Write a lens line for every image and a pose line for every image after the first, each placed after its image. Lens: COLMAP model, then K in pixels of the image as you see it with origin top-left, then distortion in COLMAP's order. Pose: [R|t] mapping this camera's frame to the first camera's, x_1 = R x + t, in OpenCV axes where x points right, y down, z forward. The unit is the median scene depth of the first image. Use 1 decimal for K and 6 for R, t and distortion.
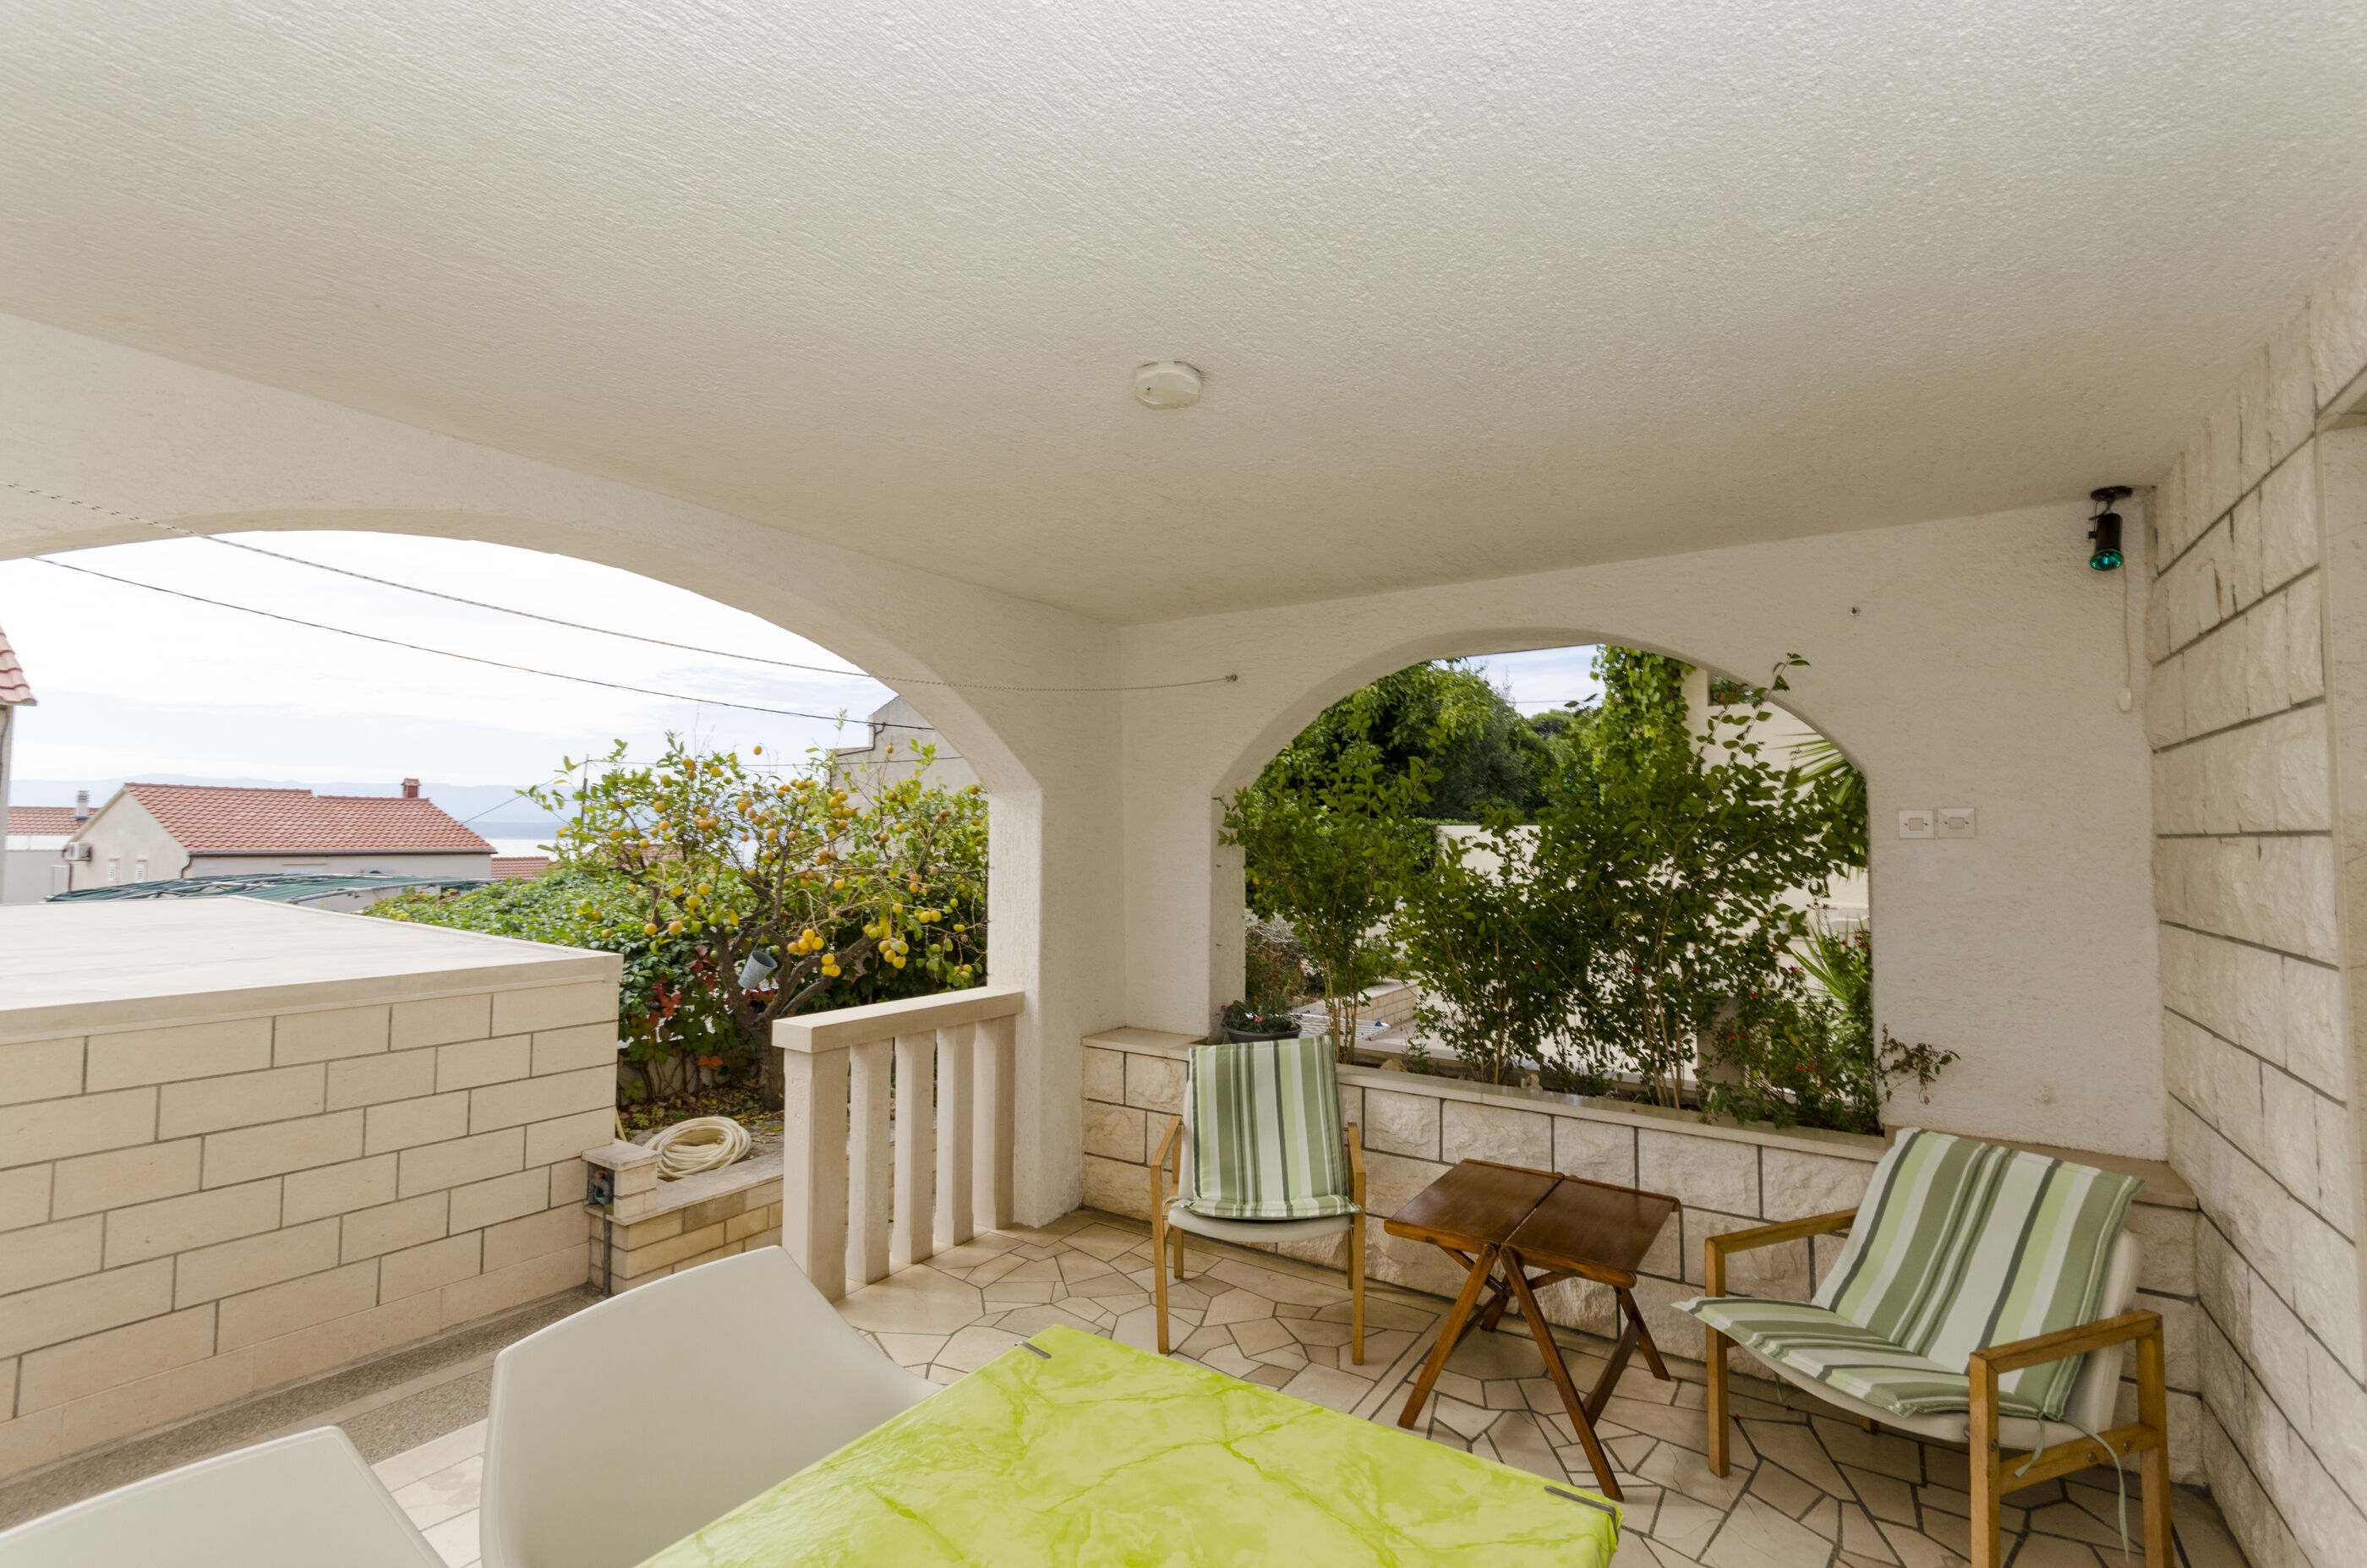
lens RADIAL K [[1034.9, 0, 1181.2], [0, 1034.9, 794.3], [0, 0, 1]] dist [0.013553, -0.000879]
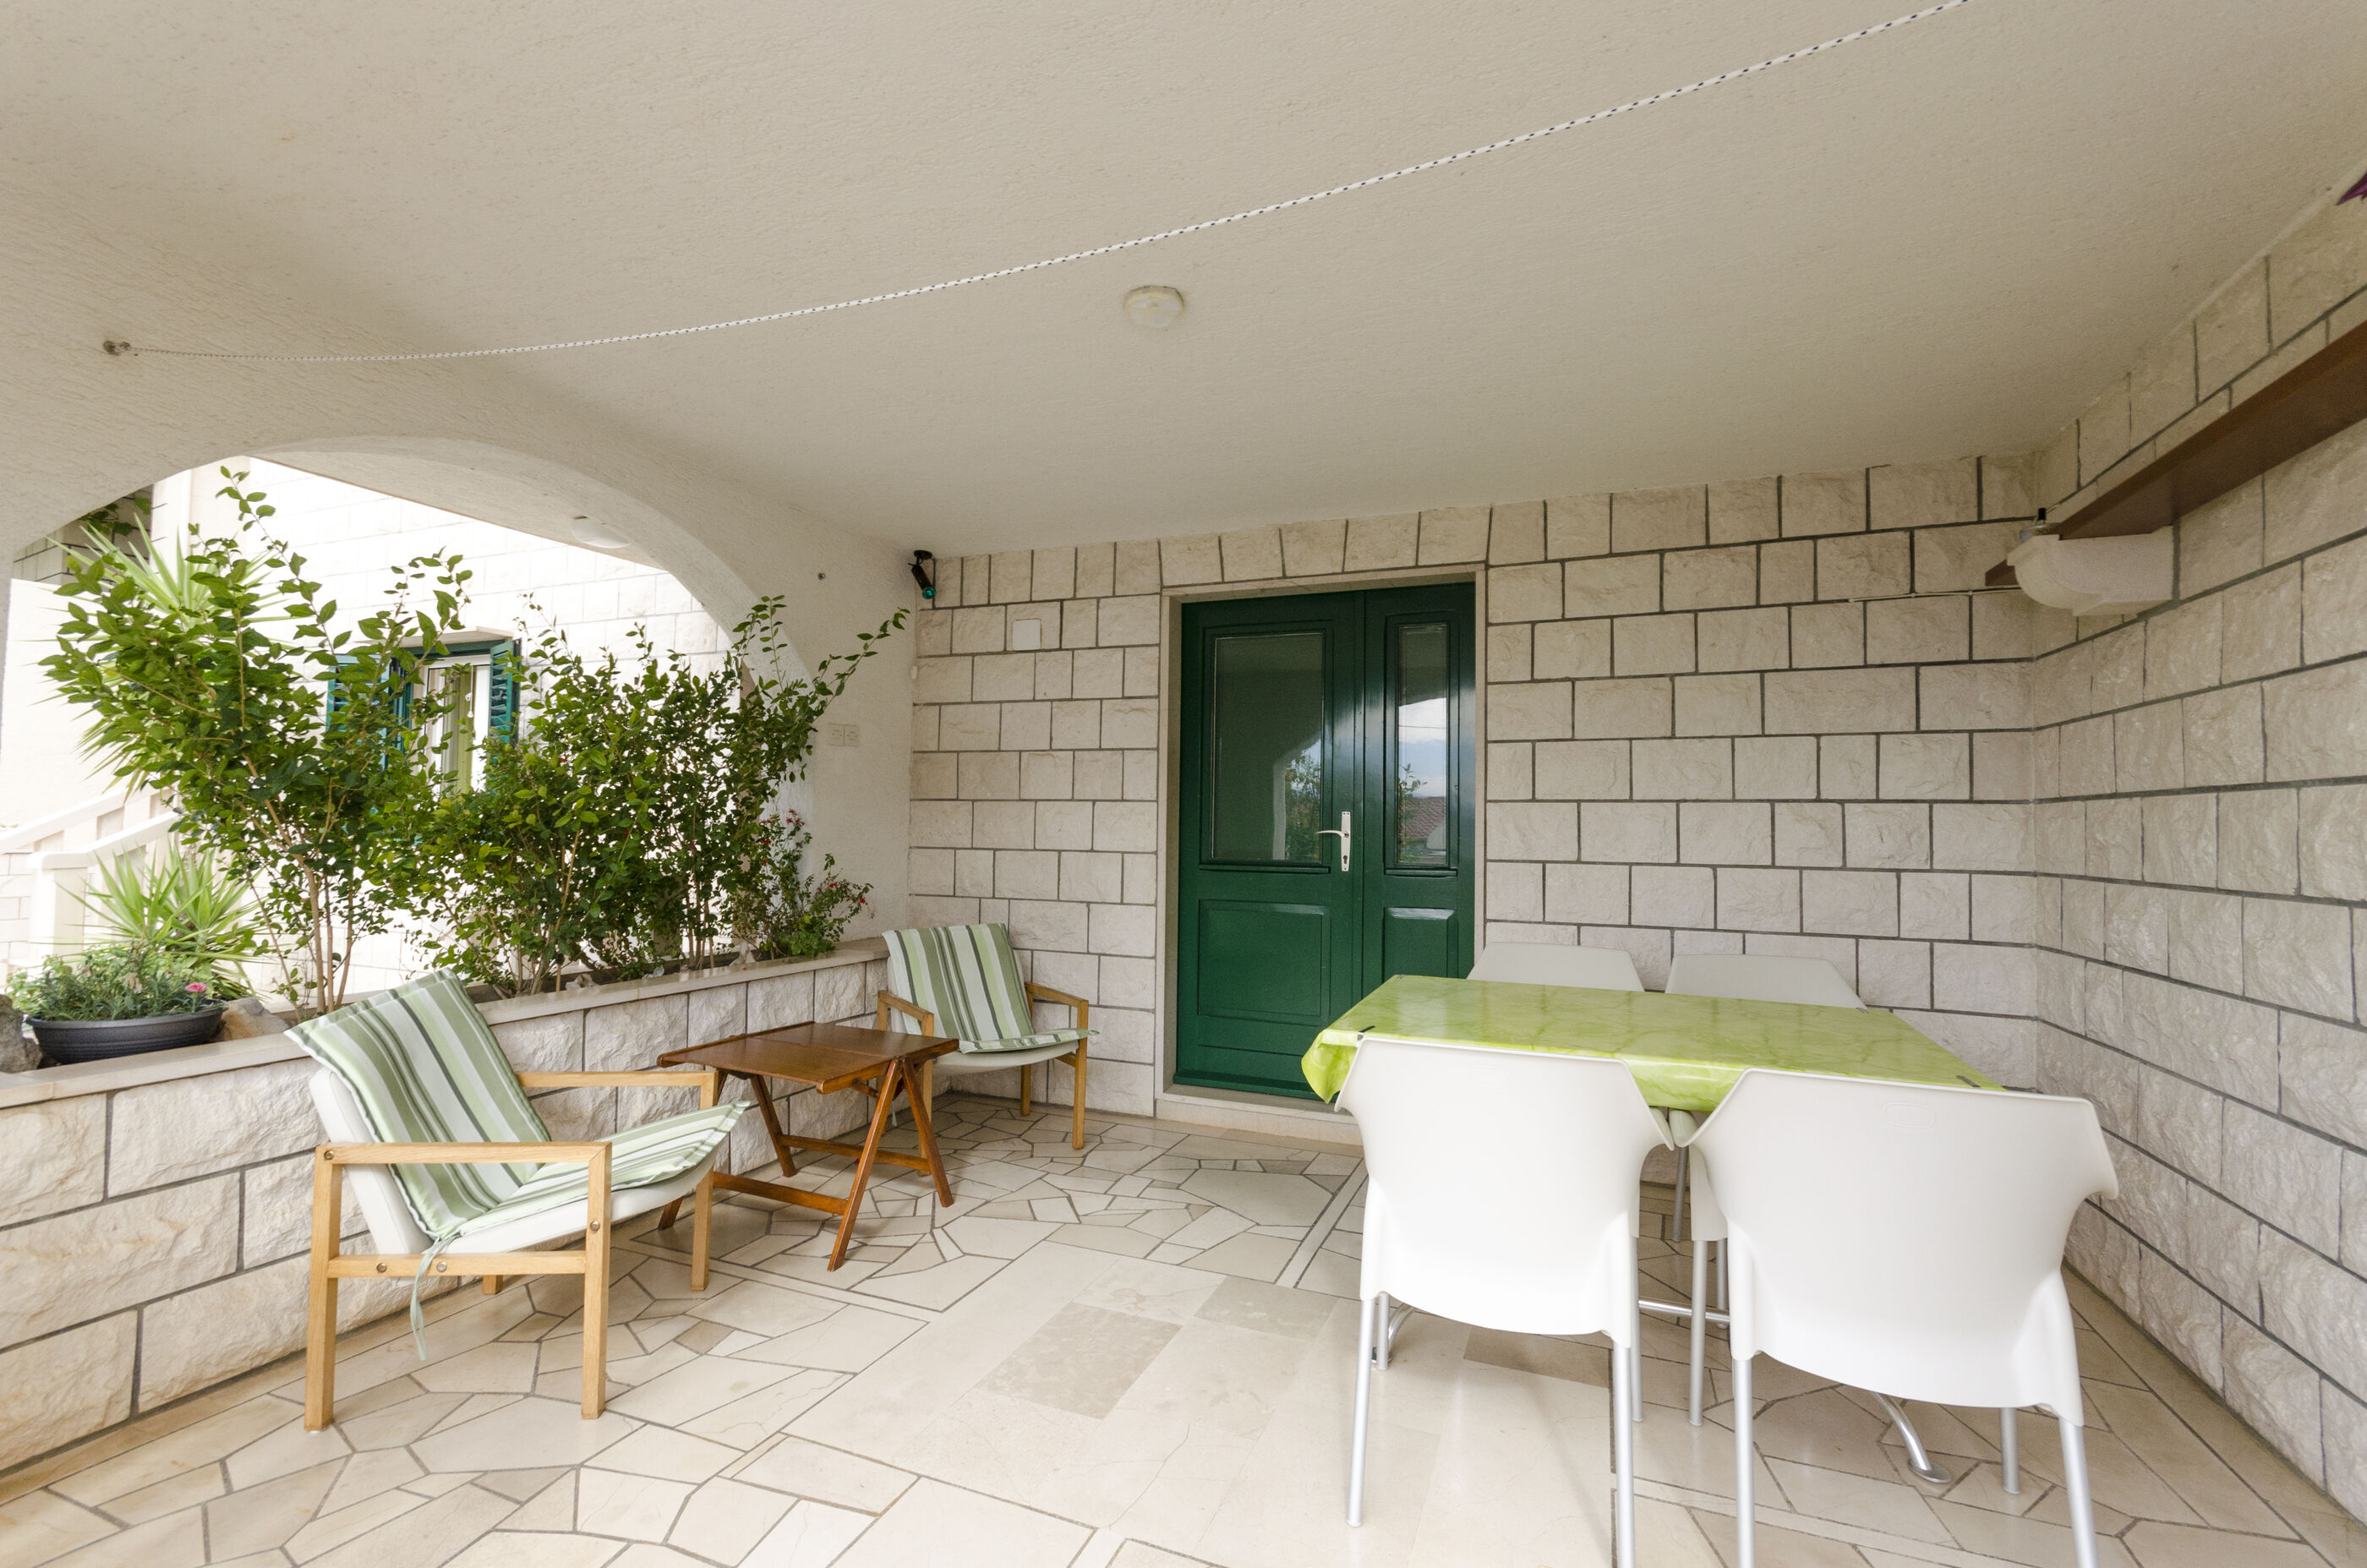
lens RADIAL K [[1034.9, 0, 1181.0], [0, 1034.9, 783.1], [0, 0, 1]] dist [0.013553, -0.000879]
pose [[-0.199648, 0.038474, 0.979112, -0.776776], [-0.057688, 0.997034, -0.050941, 0.137349], [-0.978168, -0.066653, -0.196836, 0.785702]]
